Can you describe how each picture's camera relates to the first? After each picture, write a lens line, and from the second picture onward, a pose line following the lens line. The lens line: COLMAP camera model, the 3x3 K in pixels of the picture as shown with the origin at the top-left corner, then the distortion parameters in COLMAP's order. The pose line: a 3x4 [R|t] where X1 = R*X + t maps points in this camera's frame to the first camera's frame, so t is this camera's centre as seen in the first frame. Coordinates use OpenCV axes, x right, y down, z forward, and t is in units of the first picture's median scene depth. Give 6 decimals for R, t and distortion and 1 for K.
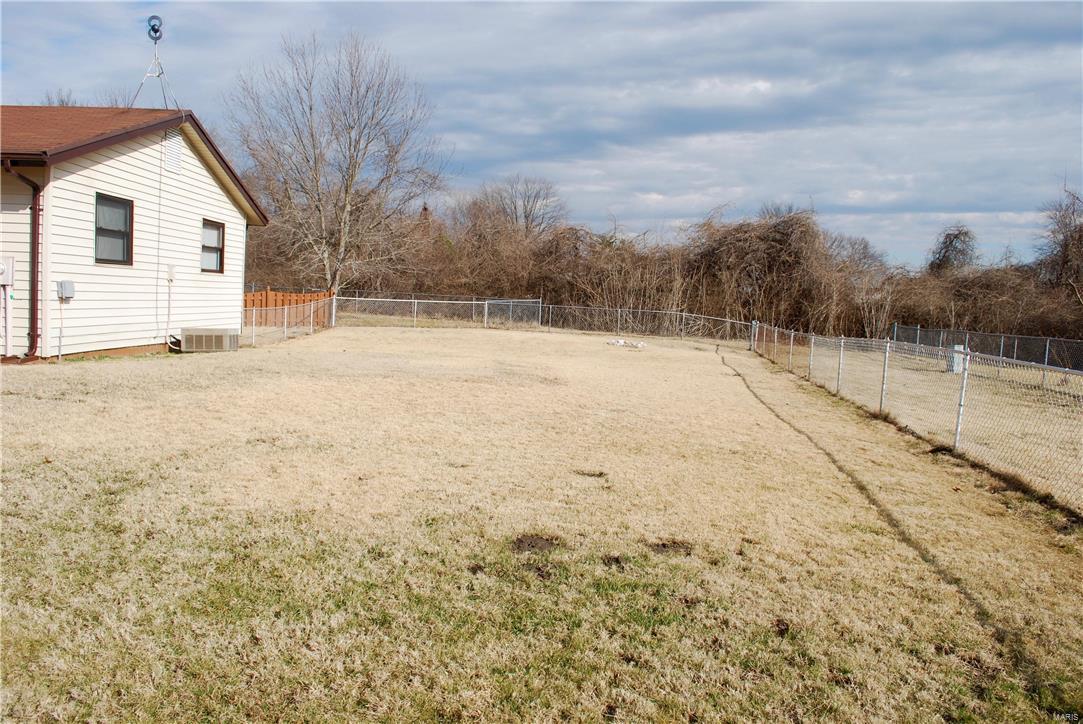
lens RADIAL K [[868.1, 0, 542.3], [0, 868.1, 357.8], [0, 0, 1]] dist [-0.054968, -0.011476]
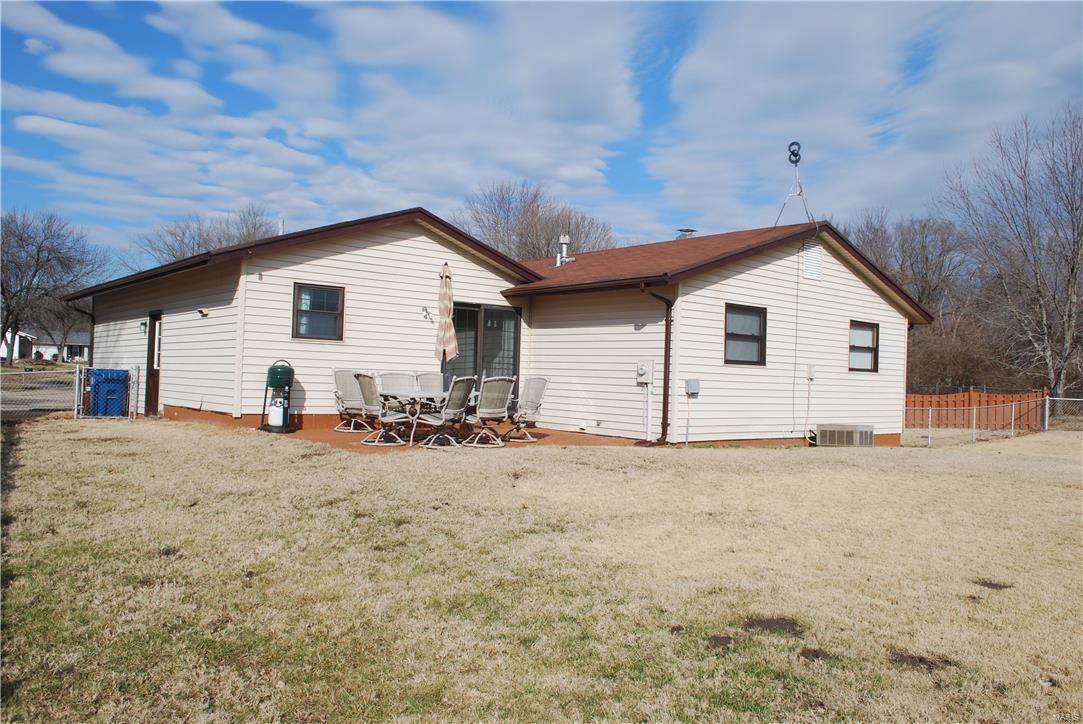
lens RADIAL K [[868.1, 0, 543.7], [0, 868.1, 362.9], [0, 0, 1]] dist [-0.054968, -0.011476]
pose [[0.643815, -0.039002, -0.764186, 0.197370], [-0.052916, 0.994040, -0.095314, 0.011283], [0.763349, 0.101803, 0.637914, 0.062436]]
